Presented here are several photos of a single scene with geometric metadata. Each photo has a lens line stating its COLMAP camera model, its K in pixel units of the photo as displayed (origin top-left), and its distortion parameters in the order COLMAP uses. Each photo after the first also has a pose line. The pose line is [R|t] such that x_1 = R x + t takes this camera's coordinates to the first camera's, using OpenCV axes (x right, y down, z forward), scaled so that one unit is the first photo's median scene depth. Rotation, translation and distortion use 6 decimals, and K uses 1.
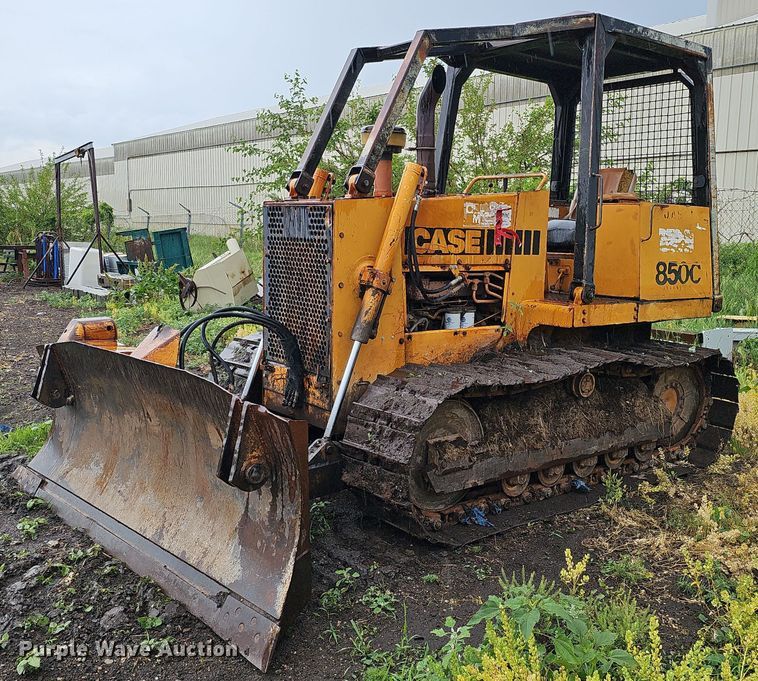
lens RADIAL K [[794.3, 0, 413.2], [0, 794.3, 347.7], [0, 0, 1]] dist [0.049685, 0.000000]
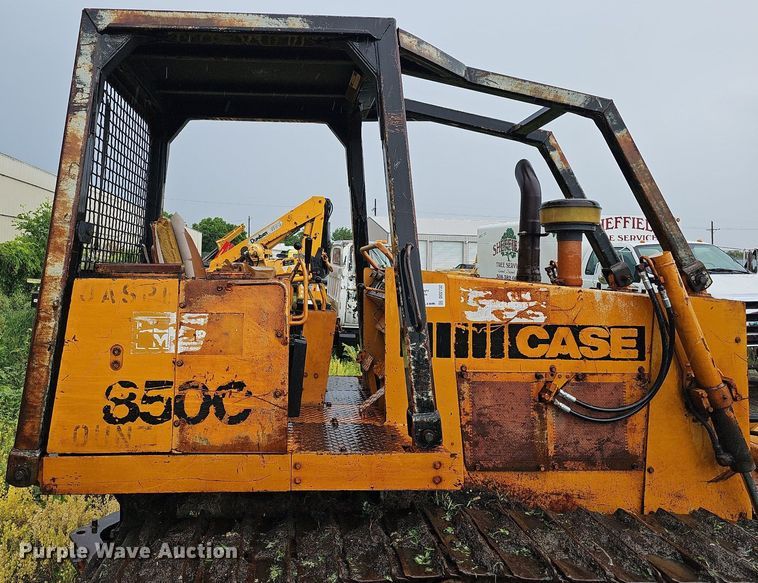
lens RADIAL K [[579.4, 0, 314.1], [0, 579.4, 244.9], [0, 0, 1]] dist [0.069068, -0.061300]
pose [[0.795726, -0.033468, -0.604732, 0.173398], [-0.086764, 0.981874, -0.168507, -0.100100], [0.599410, 0.186554, 0.778399, 0.350512]]
